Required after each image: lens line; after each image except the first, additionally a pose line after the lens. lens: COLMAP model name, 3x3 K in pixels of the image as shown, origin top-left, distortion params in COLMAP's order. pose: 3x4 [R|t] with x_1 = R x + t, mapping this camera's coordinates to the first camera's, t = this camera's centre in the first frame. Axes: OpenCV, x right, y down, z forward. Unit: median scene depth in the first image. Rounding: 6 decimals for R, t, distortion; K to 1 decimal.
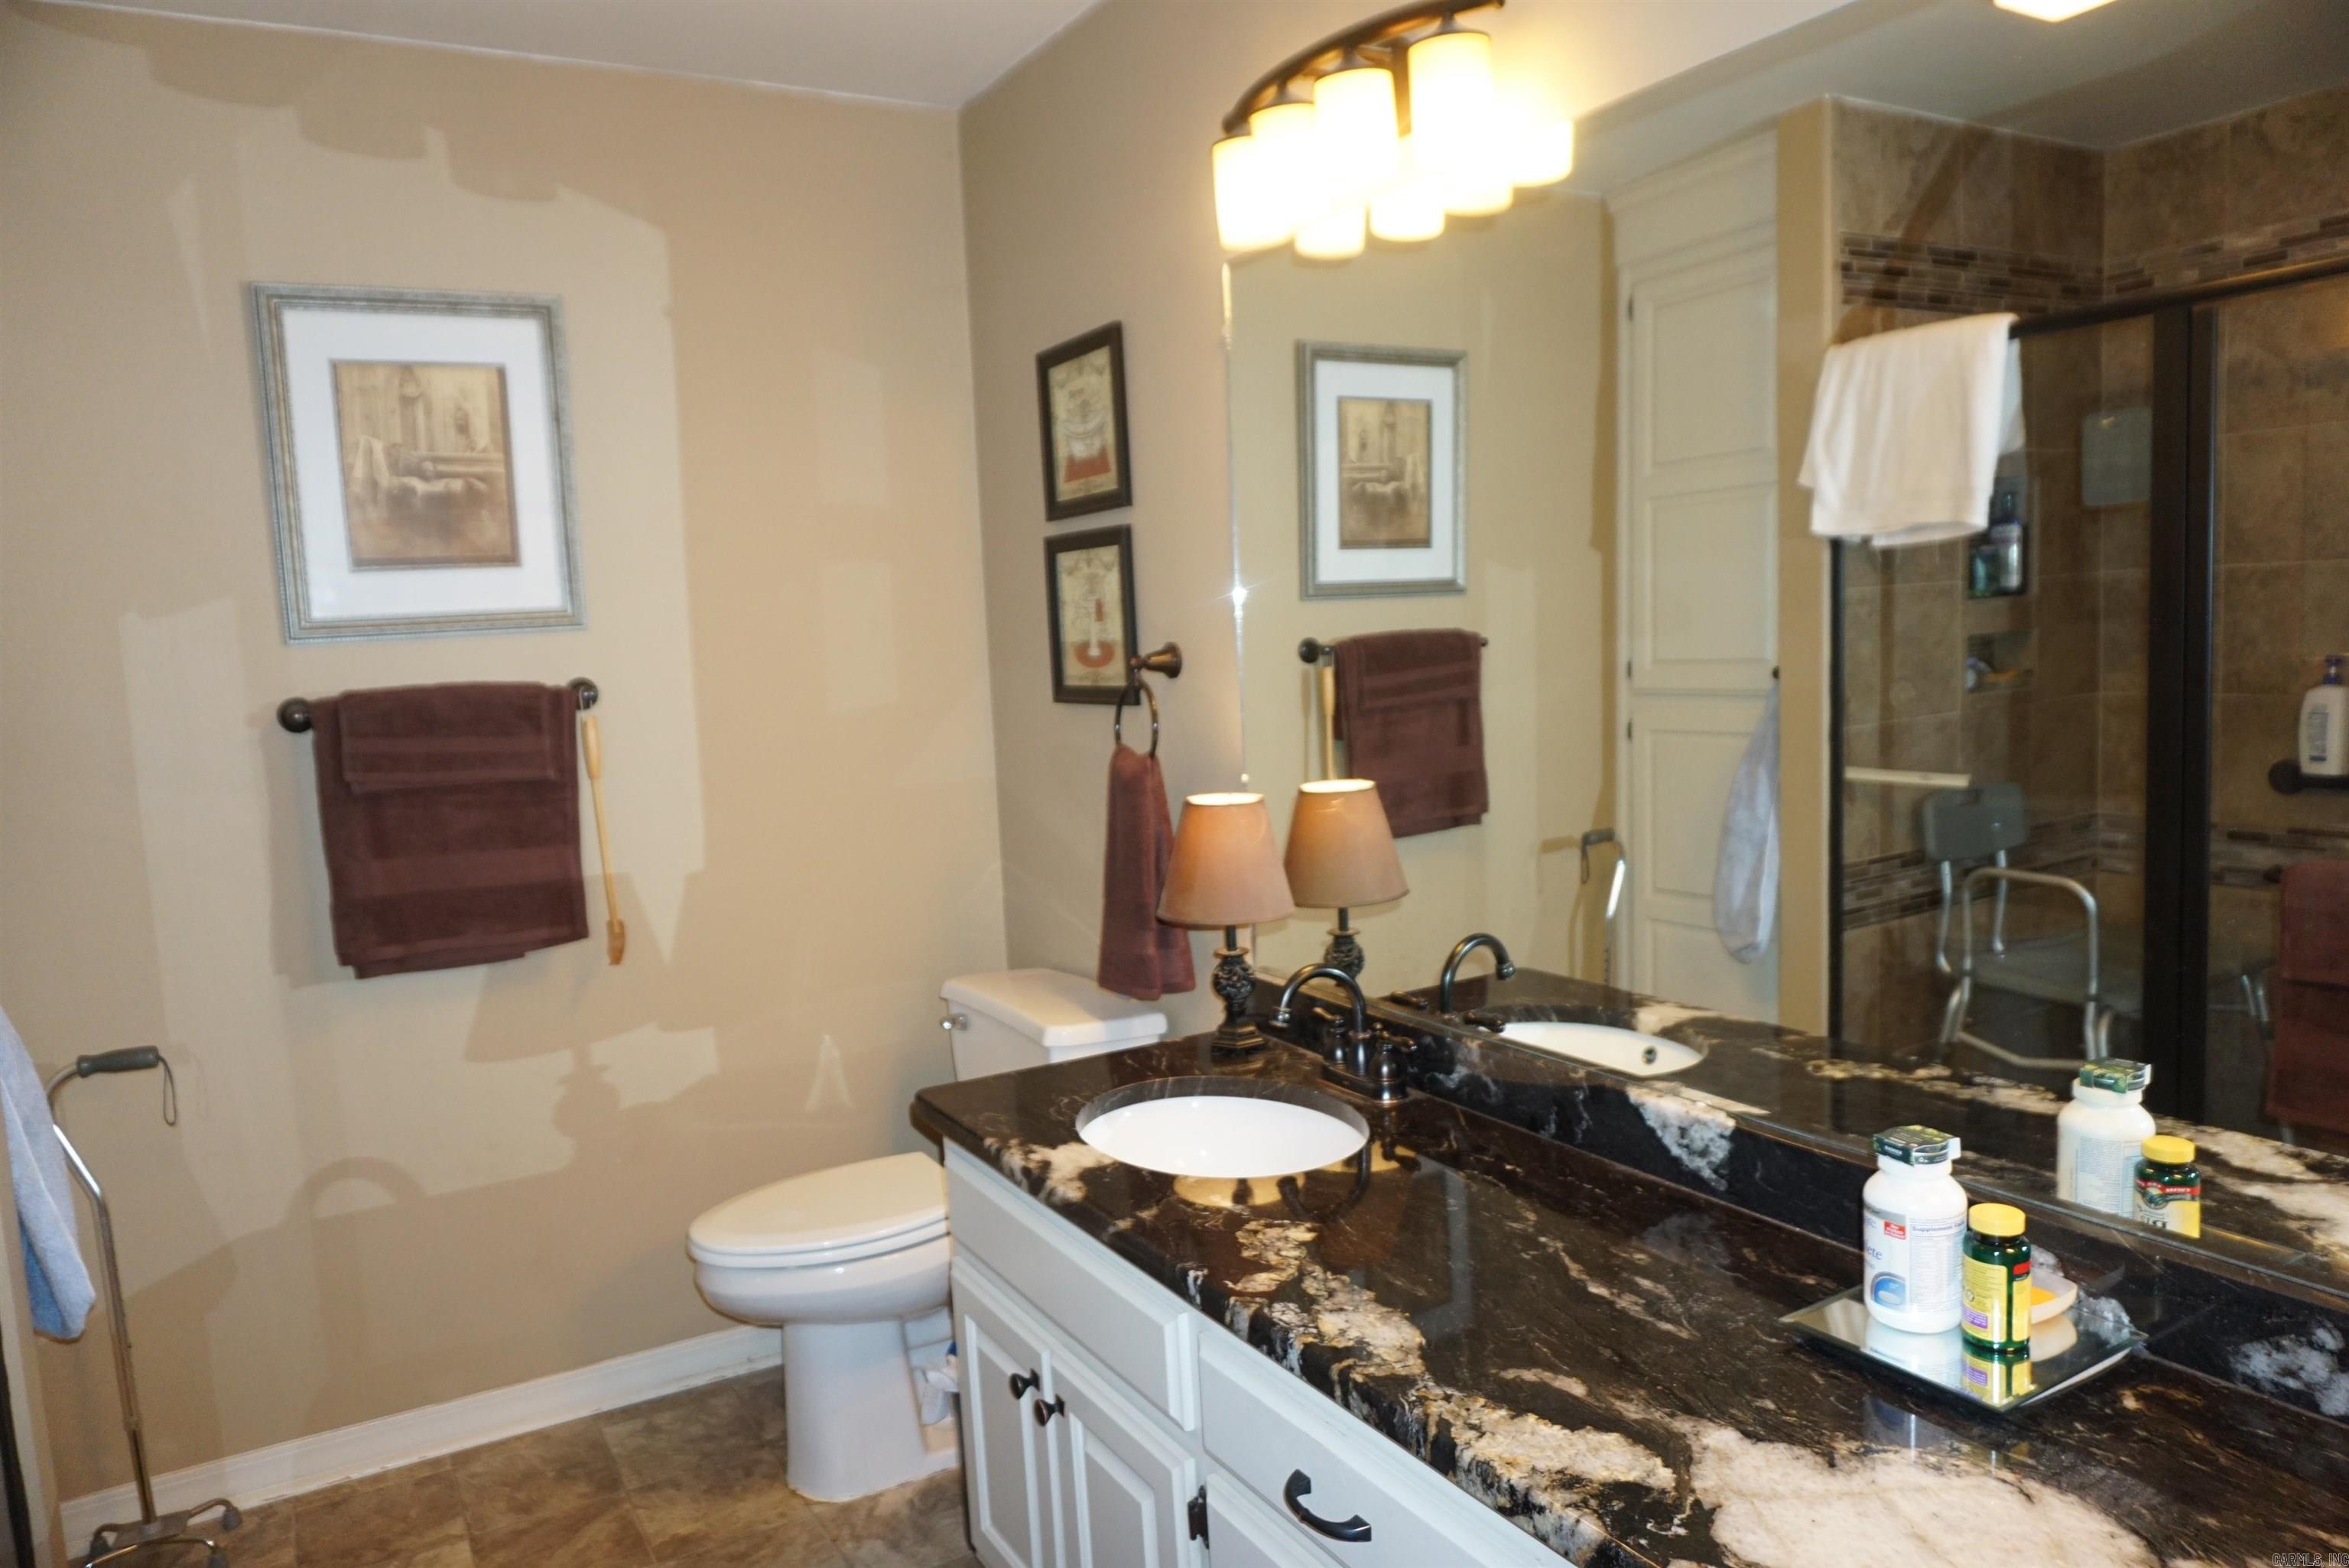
lens RADIAL K [[1567.3, 0, 1168.7], [0, 1567.3, 785.4], [0, 0, 1]] dist [-0.043794, 0.026563]
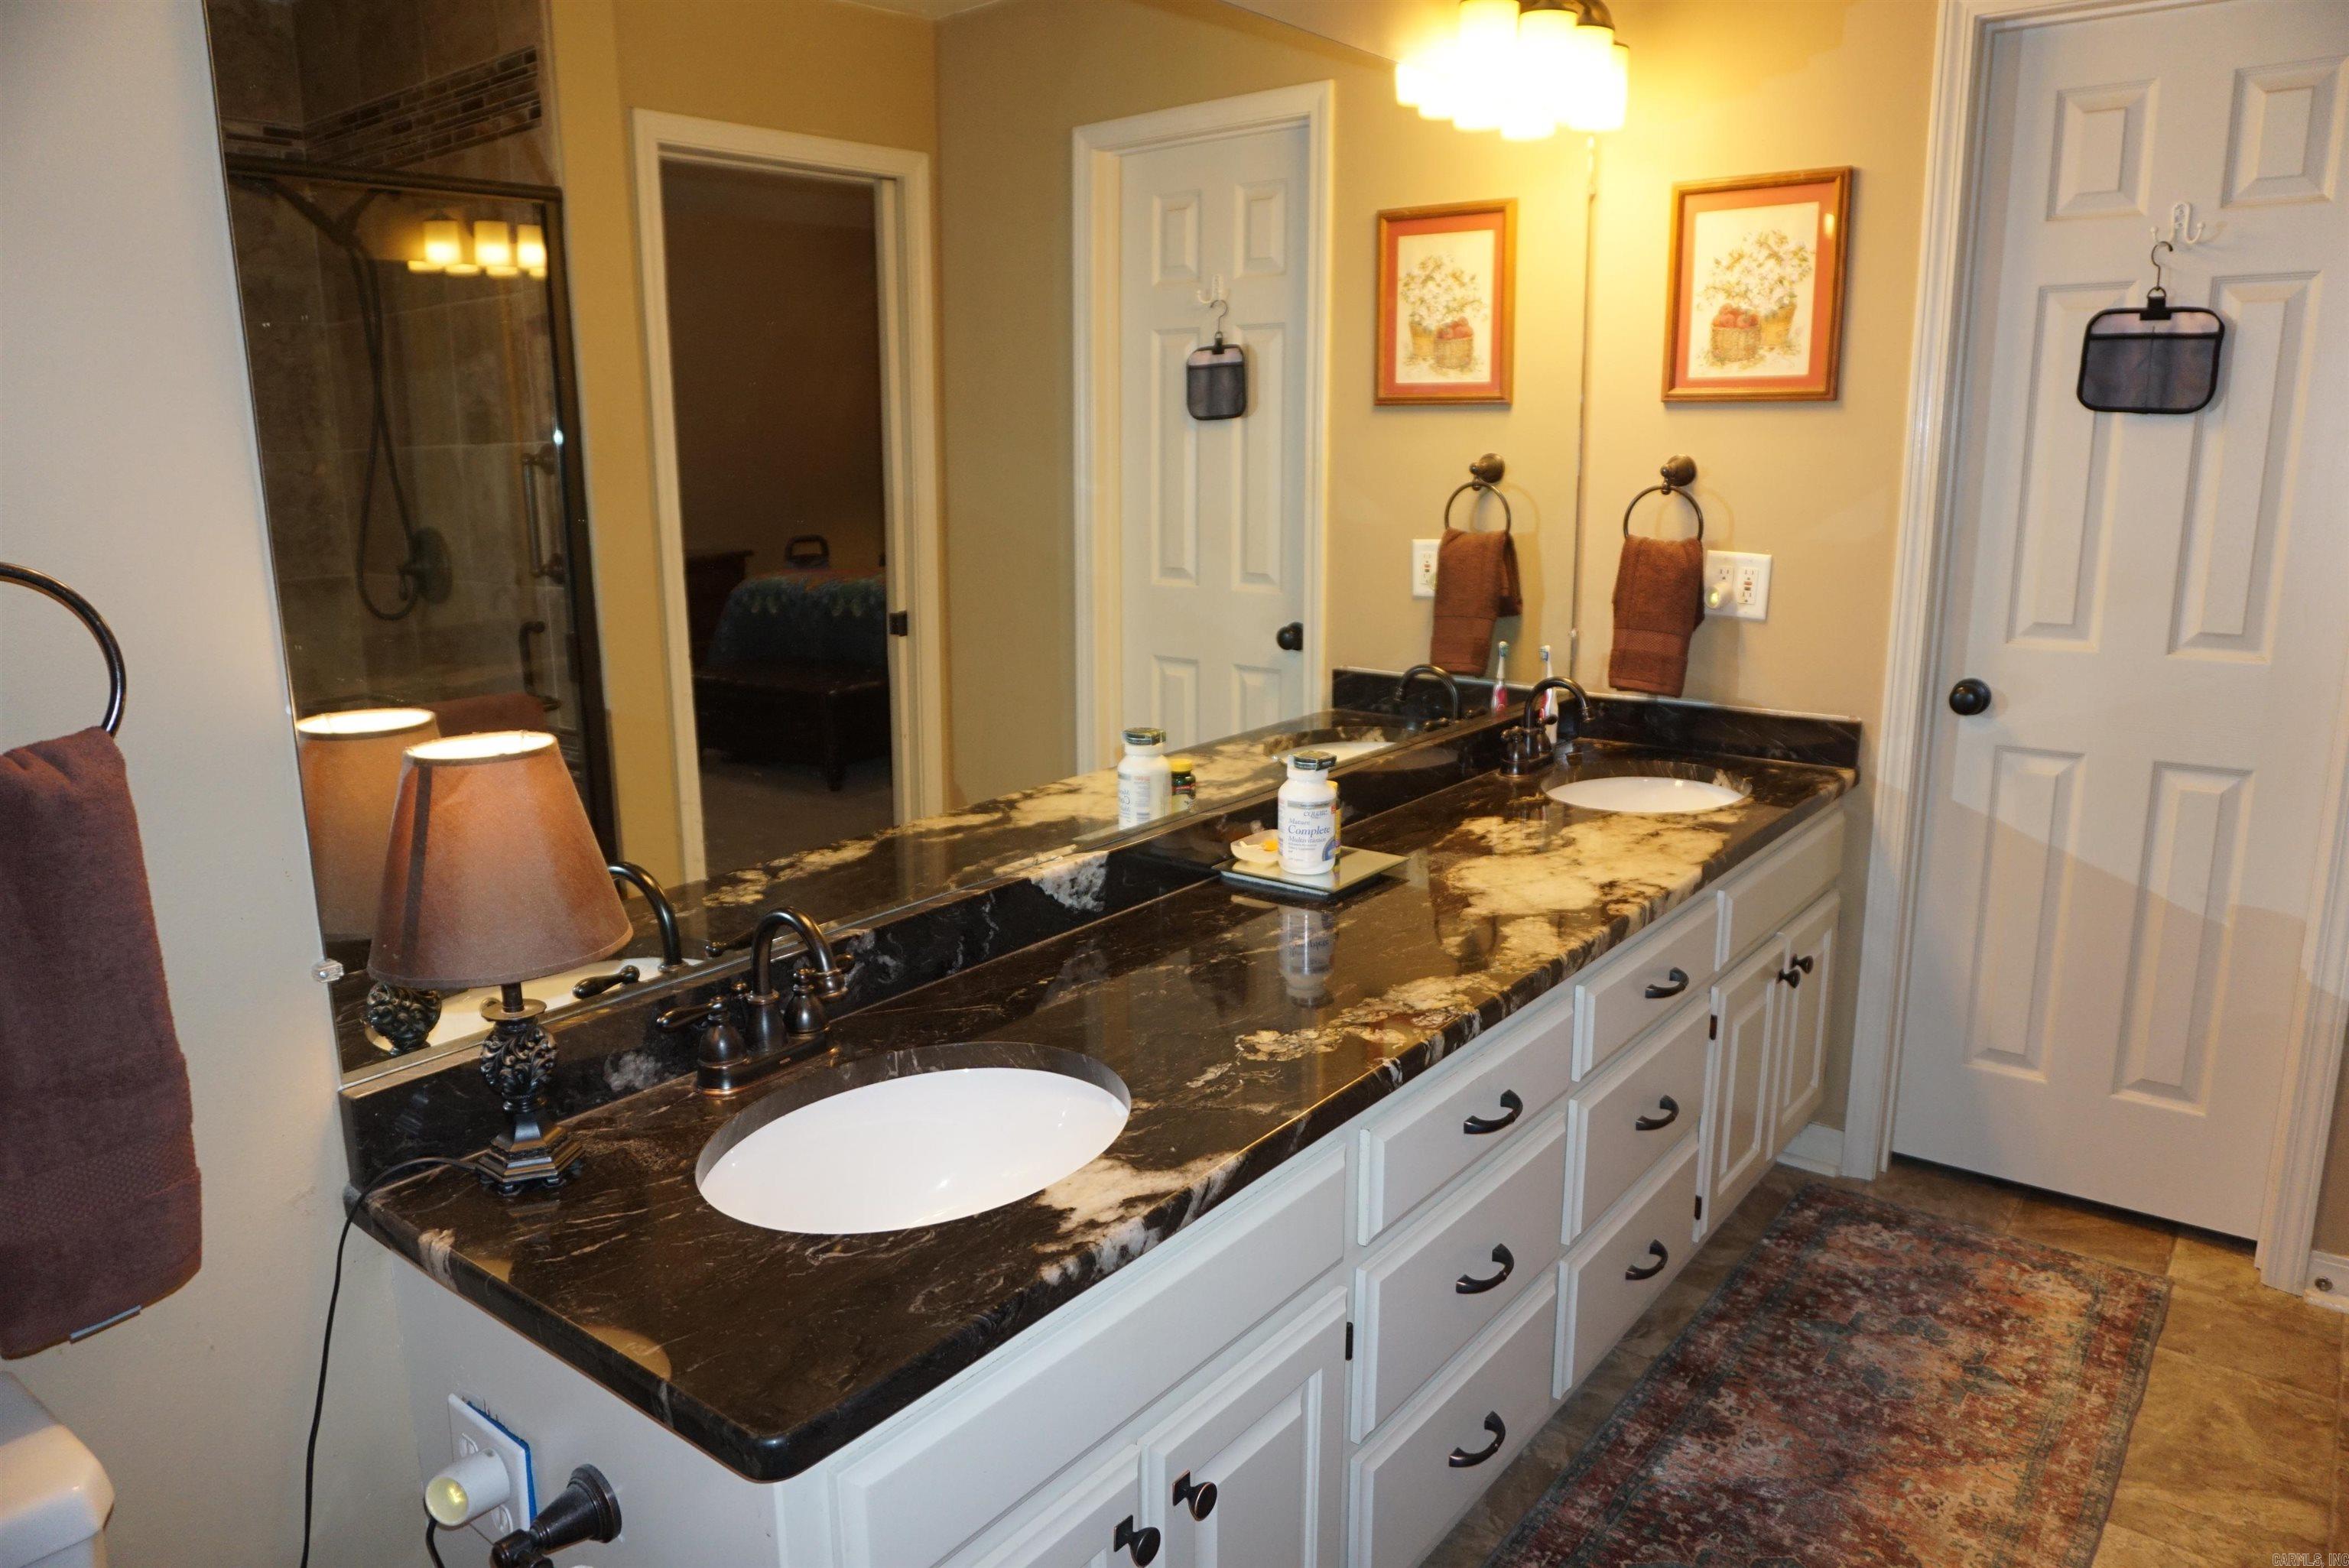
lens RADIAL K [[1567.3, 0, 1164.8], [0, 1567.3, 785.2], [0, 0, 1]] dist [-0.043794, 0.026563]
pose [[-0.377432, -0.142660, 0.914982, -0.829132], [0.126530, 0.970851, 0.203565, -0.086148], [-0.917352, 0.192604, -0.348380, 1.449369]]
